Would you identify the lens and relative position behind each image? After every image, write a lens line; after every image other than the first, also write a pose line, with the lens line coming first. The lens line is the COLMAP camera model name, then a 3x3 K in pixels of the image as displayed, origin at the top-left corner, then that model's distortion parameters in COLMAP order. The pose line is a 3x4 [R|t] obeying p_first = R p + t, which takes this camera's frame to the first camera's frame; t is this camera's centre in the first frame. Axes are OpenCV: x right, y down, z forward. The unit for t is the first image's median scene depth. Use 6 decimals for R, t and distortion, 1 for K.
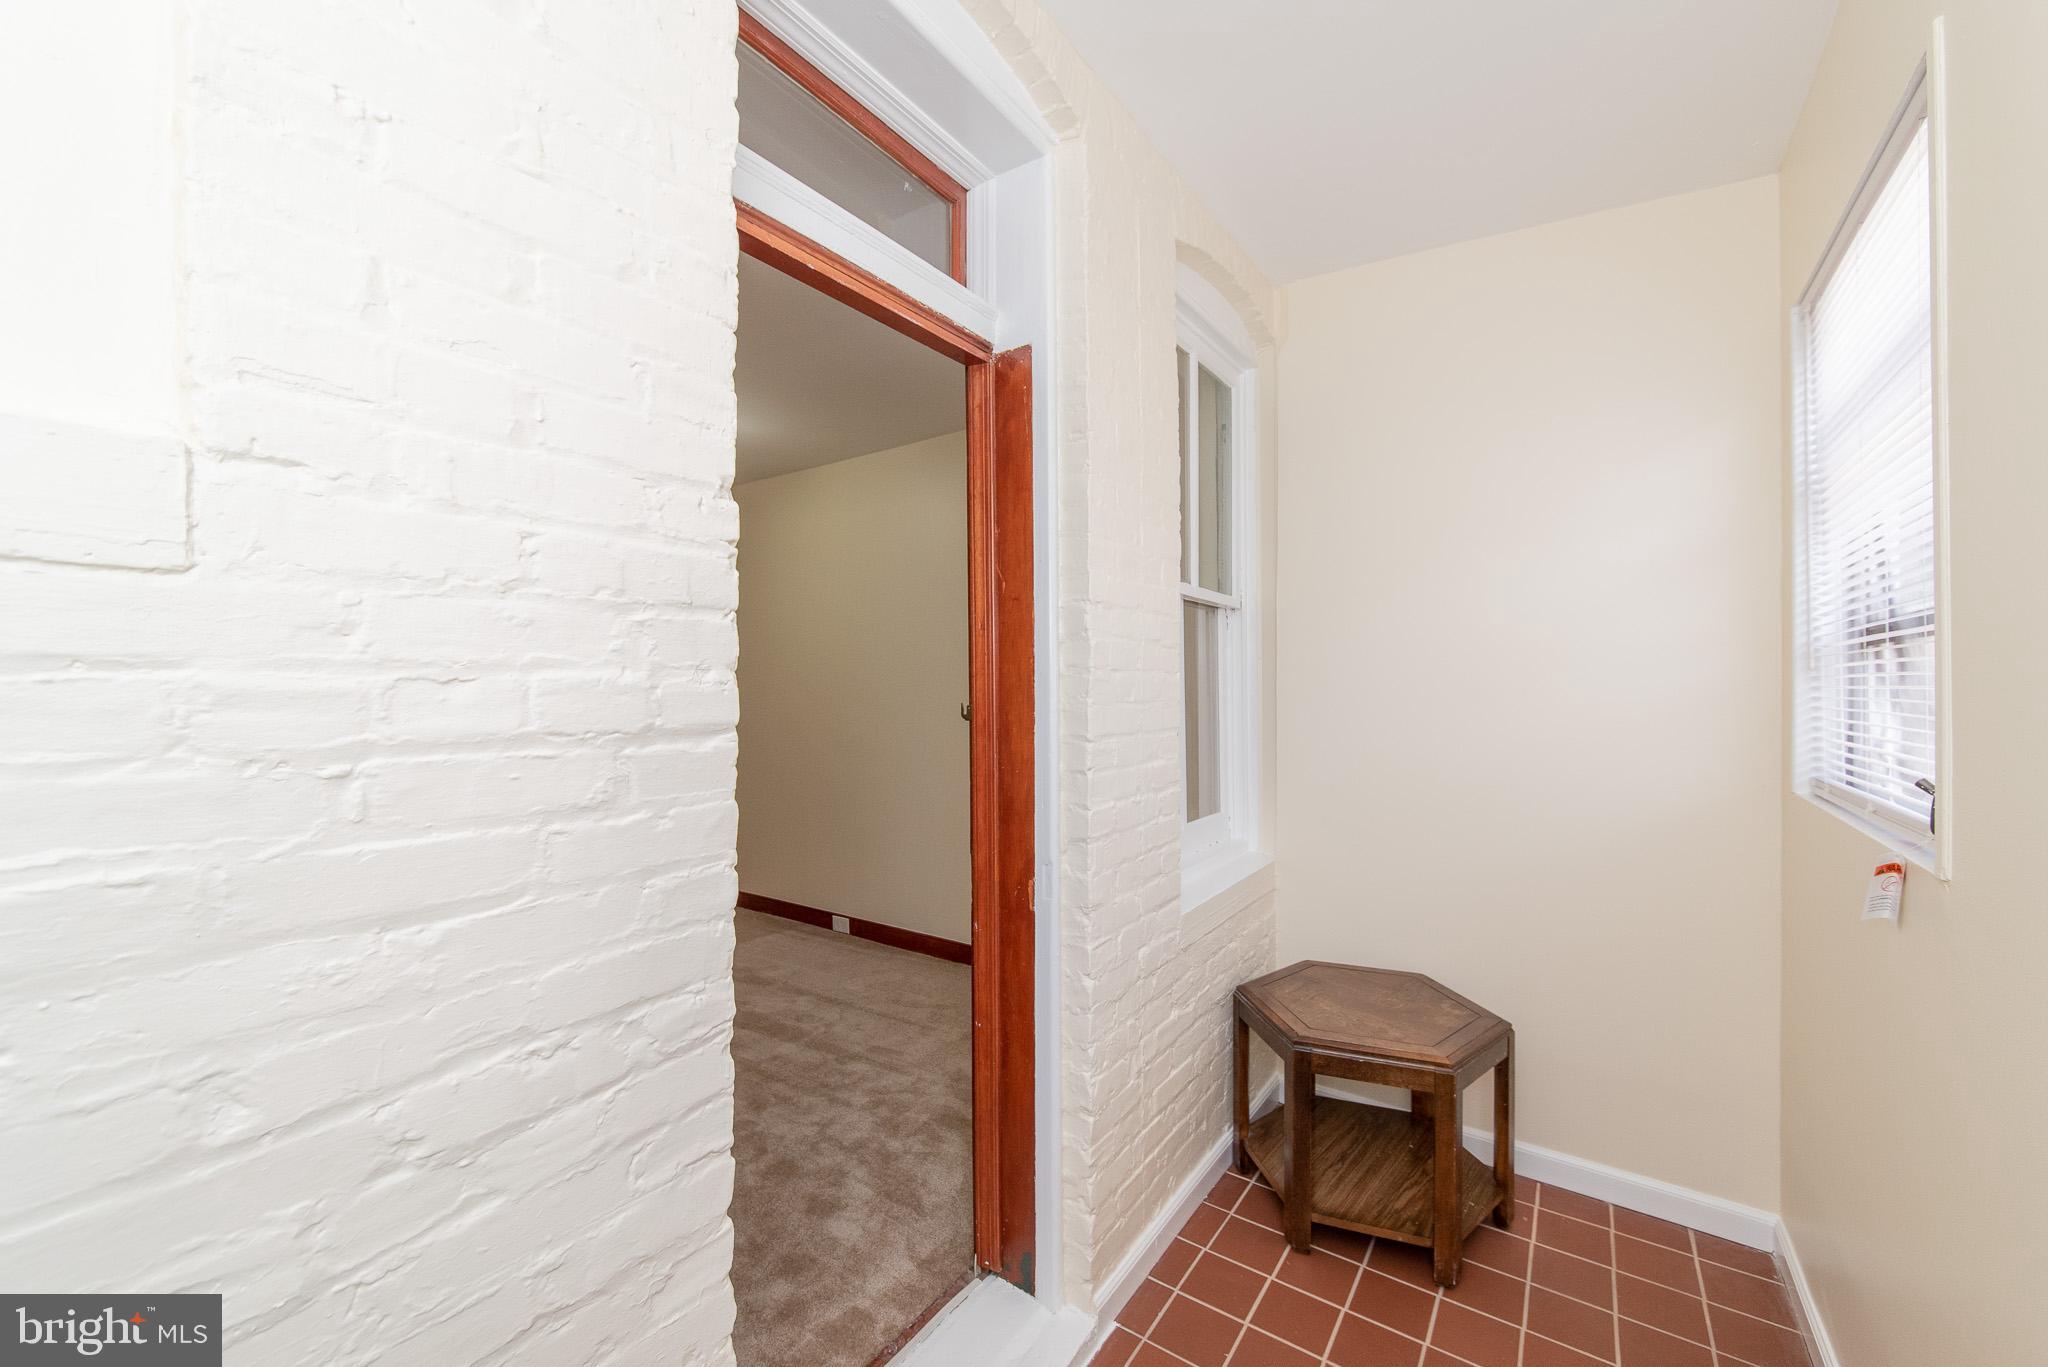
lens RADIAL K [[781.2, 0, 1024.0], [0, 781.2, 683.5], [0, 0, 1]] dist [-0.011260, -0.000198]
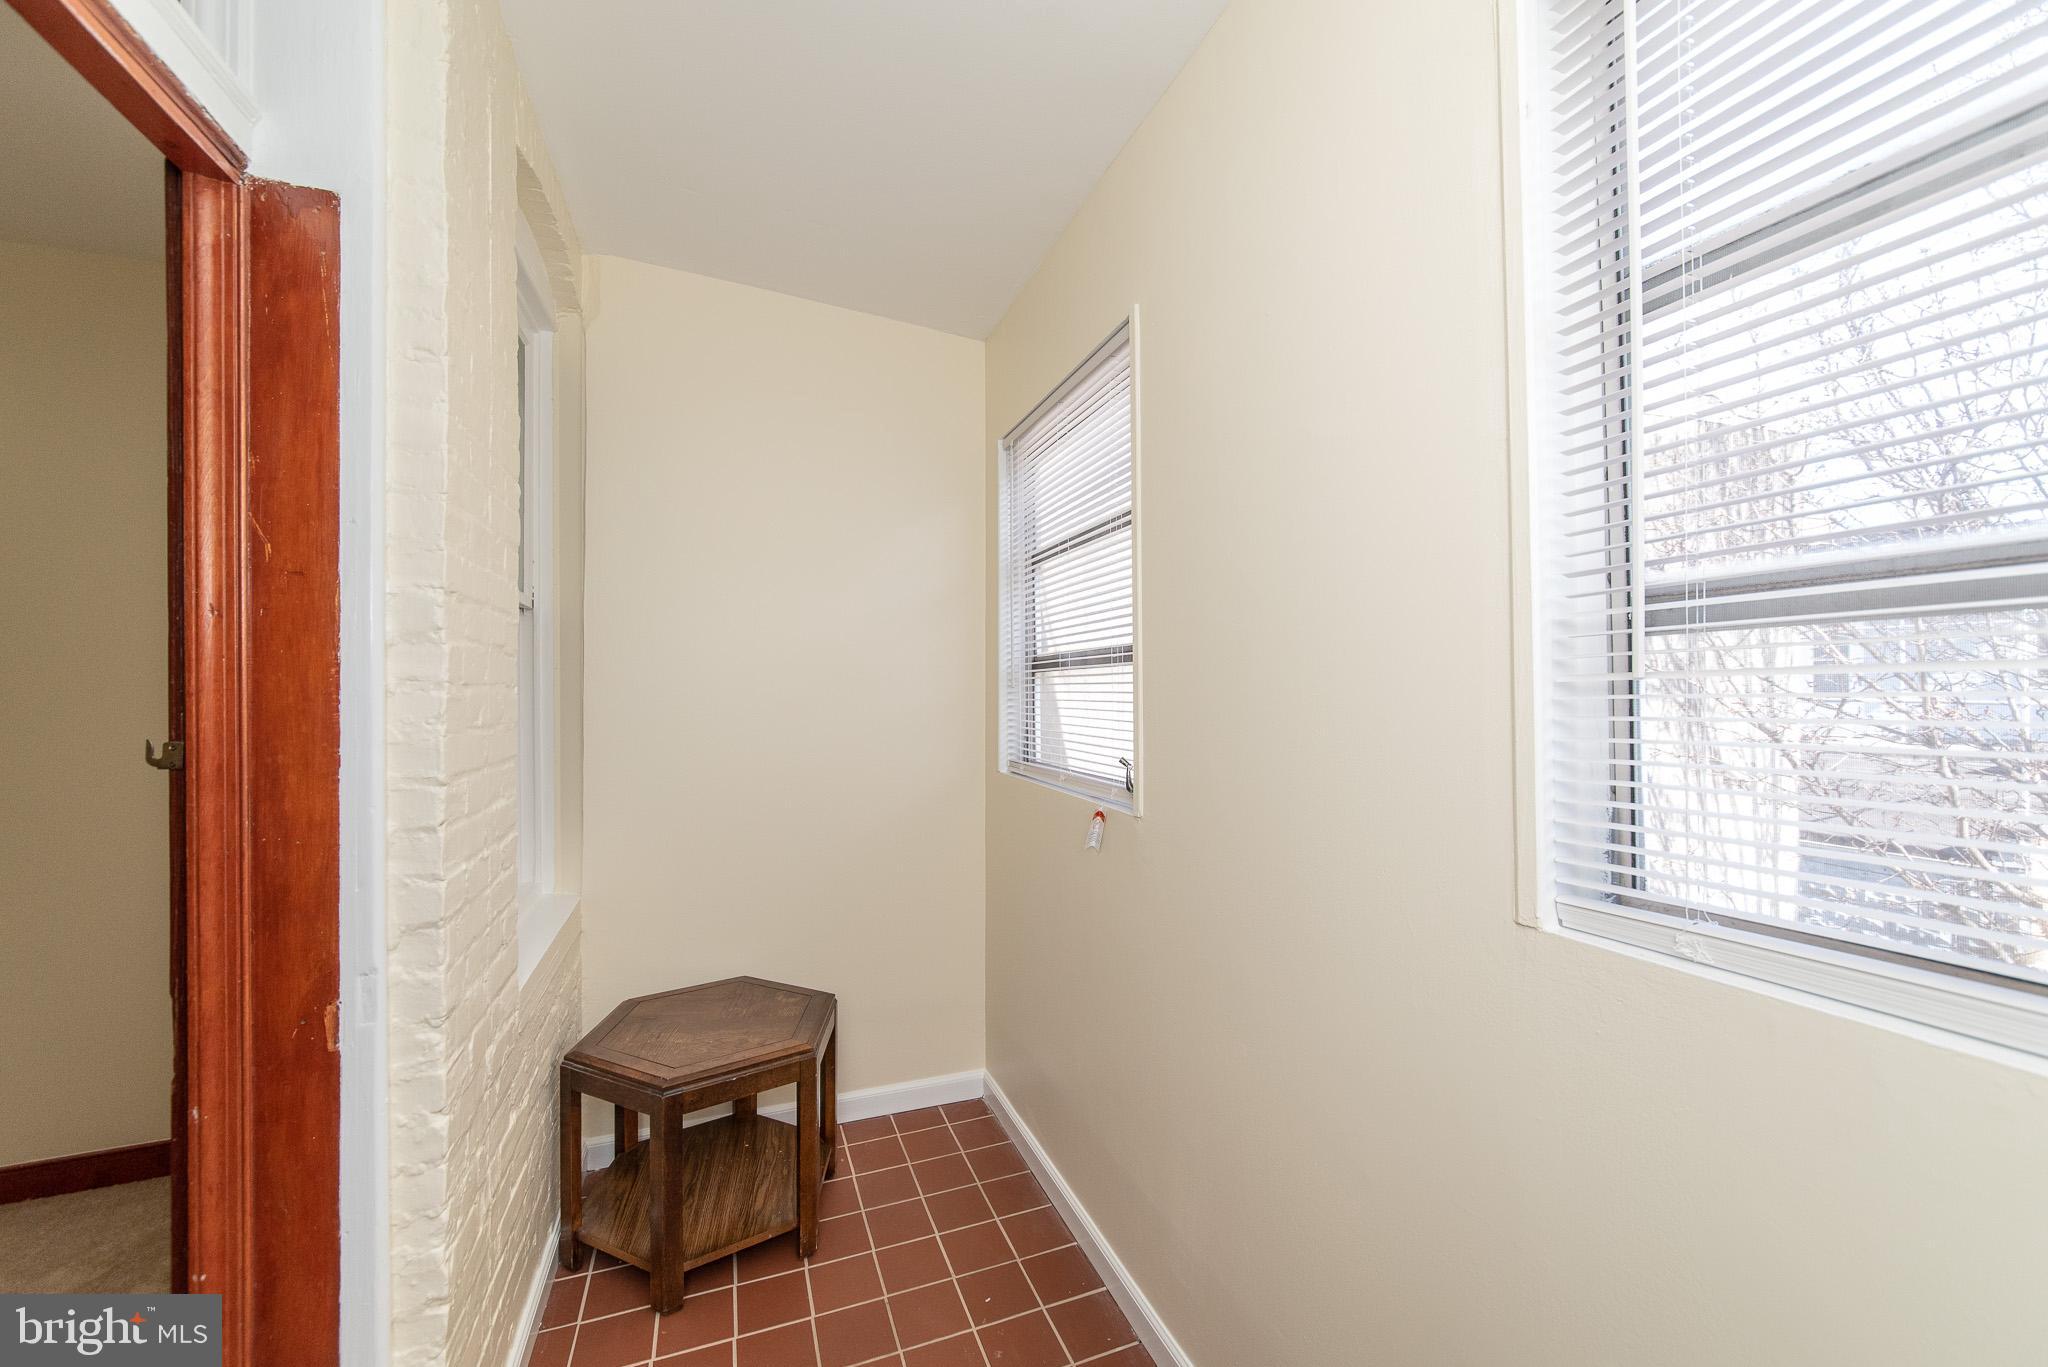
lens RADIAL K [[781.2, 0, 1024.0], [0, 781.2, 683.5], [0, 0, 1]] dist [-0.011260, -0.000198]
pose [[0.552864, 0.005945, 0.833250, -0.203065], [0.000866, 0.999970, -0.007710, -0.012211], [-0.833271, 0.004984, 0.552842, 0.148658]]
